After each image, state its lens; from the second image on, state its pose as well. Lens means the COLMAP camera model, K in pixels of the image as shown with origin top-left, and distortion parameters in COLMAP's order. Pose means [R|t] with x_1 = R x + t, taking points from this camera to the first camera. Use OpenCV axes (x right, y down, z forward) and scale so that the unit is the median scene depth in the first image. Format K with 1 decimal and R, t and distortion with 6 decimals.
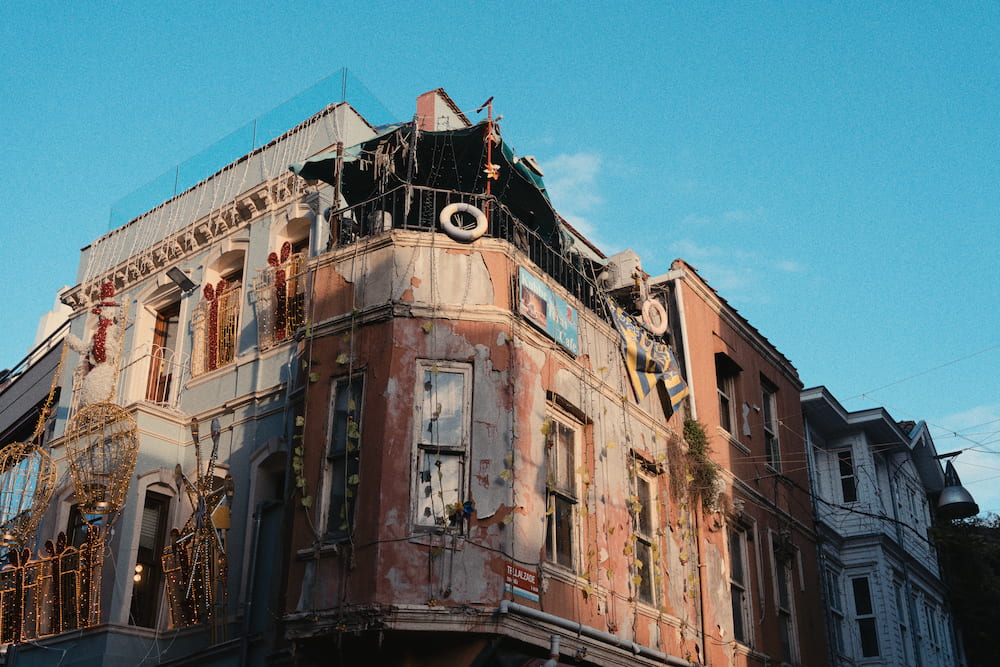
lens RADIAL K [[1114.0, 0, 500.0], [0, 1114.0, 333.5], [0, 0, 1]] dist [-0.002494, -0.004403]
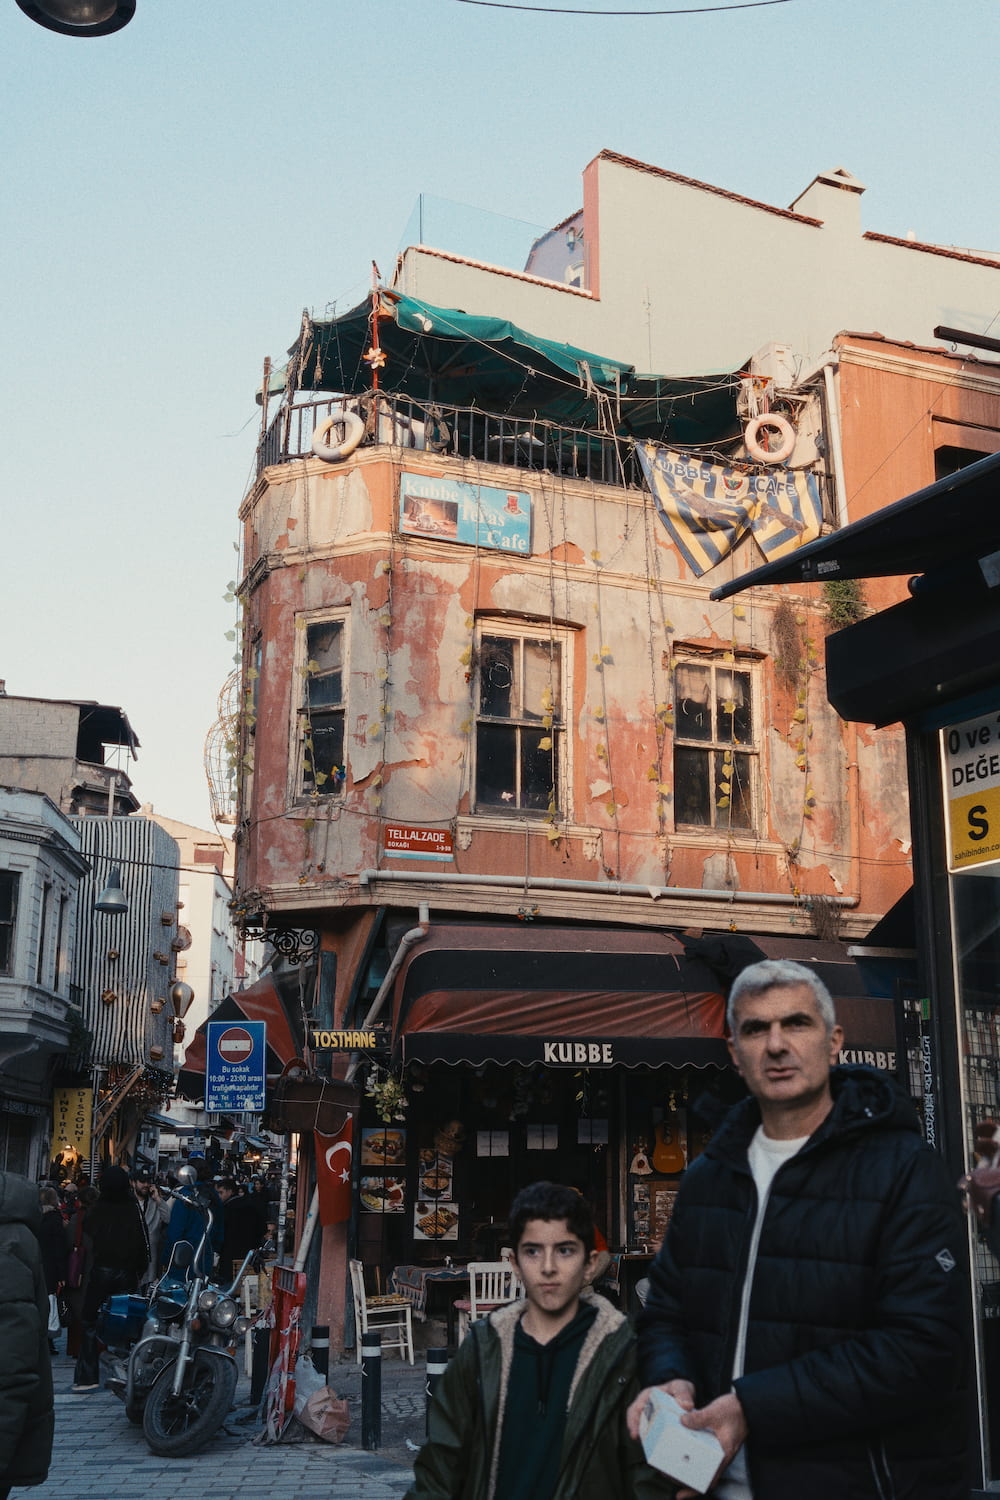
lens RADIAL K [[1670.9, 0, 500.0], [0, 1670.9, 750.0], [0, 0, 1]] dist [-0.002494, -0.004403]
pose [[0.829335, -0.129632, -0.543506, 0.772694], [0.240679, 0.960729, 0.138108, -0.017279], [0.504259, -0.245348, 0.827966, -0.054769]]
